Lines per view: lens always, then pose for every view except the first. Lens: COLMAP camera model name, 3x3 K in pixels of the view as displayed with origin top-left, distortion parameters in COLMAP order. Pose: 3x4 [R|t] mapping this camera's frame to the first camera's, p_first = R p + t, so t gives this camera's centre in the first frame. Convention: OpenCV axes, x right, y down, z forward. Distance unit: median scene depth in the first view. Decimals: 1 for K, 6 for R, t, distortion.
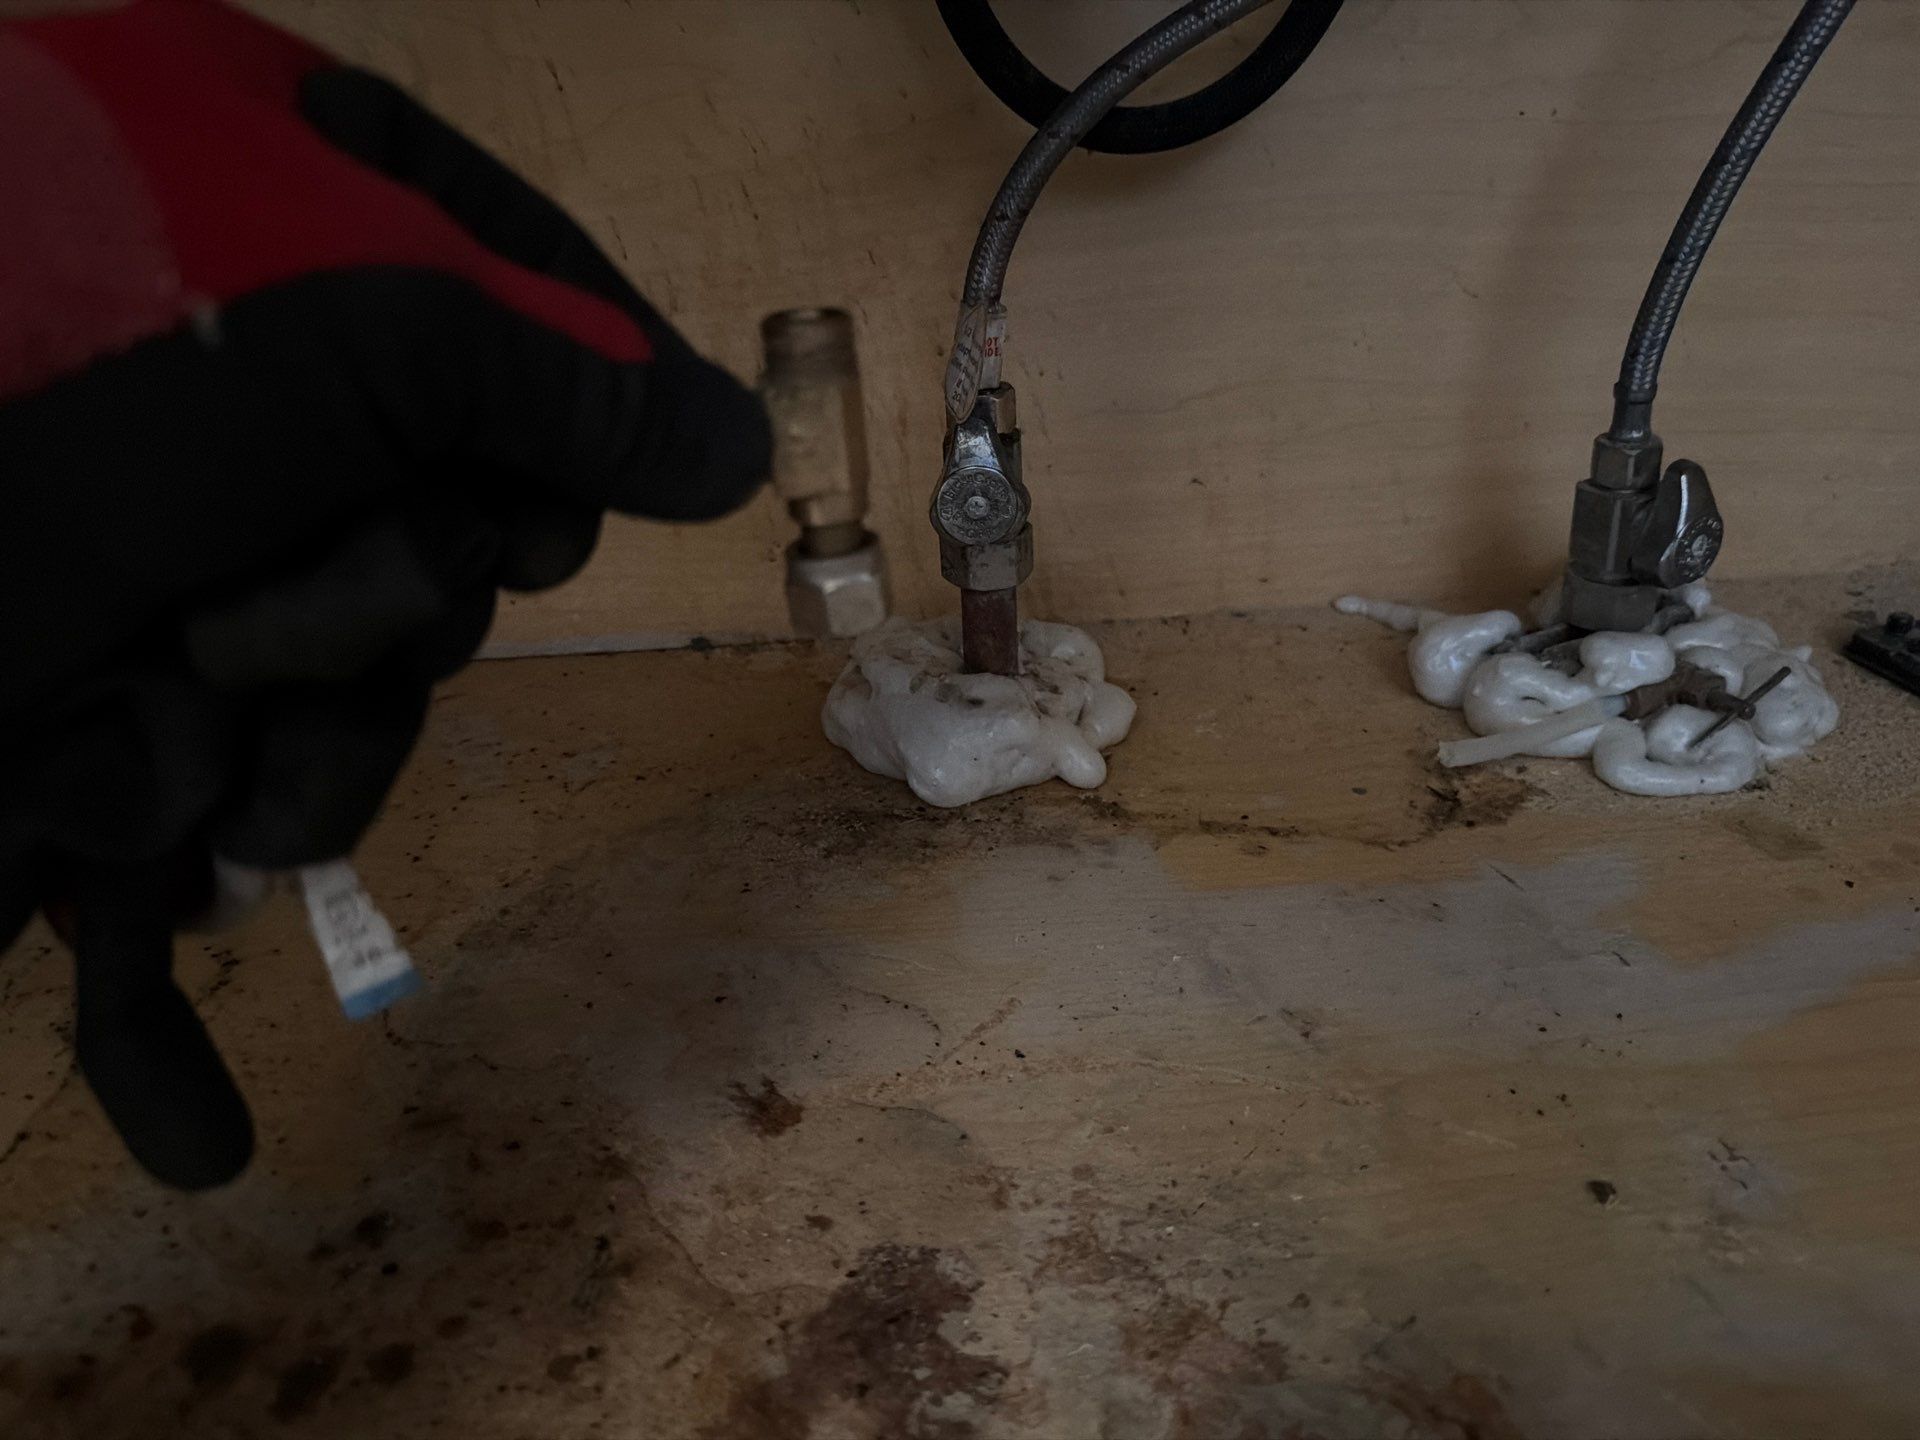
lens RADIAL K [[1330.5, 0, 960.0], [0, 1330.5, 720.0], [0, 0, 1]] dist [0.087815, -0.225246]
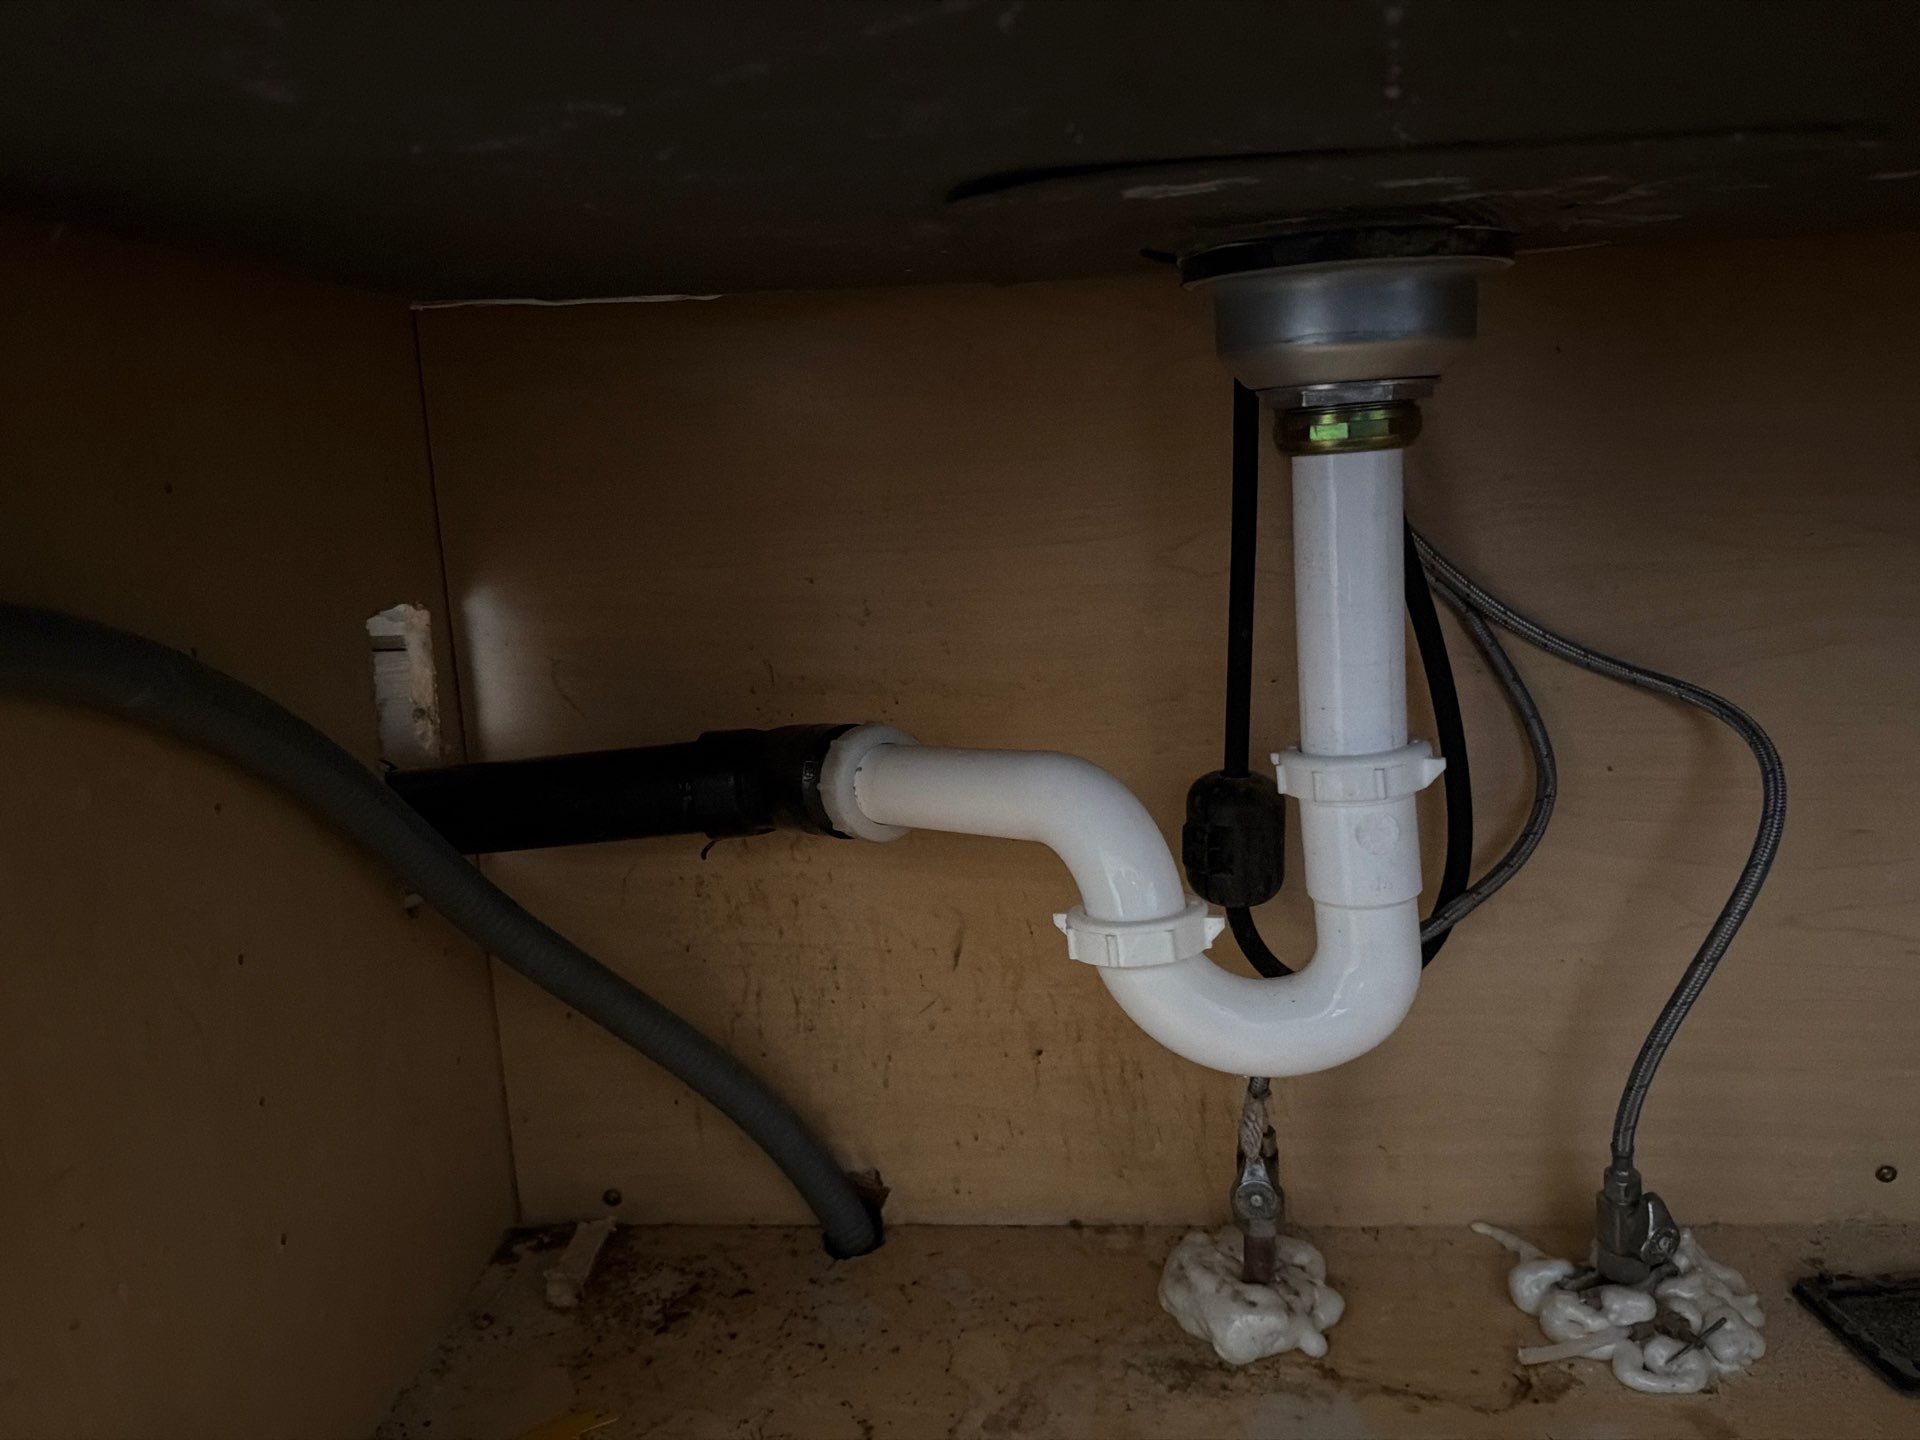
lens RADIAL K [[1314.0, 0, 960.0], [0, 1314.0, 720.0], [0, 0, 1]] dist [-0.043061, 0.007266]
pose [[0.986892, 0.015498, -0.160637, -0.108485], [-0.059395, 0.960393, -0.272244, -0.268606], [0.150056, 0.278216, 0.948725, -0.948486]]
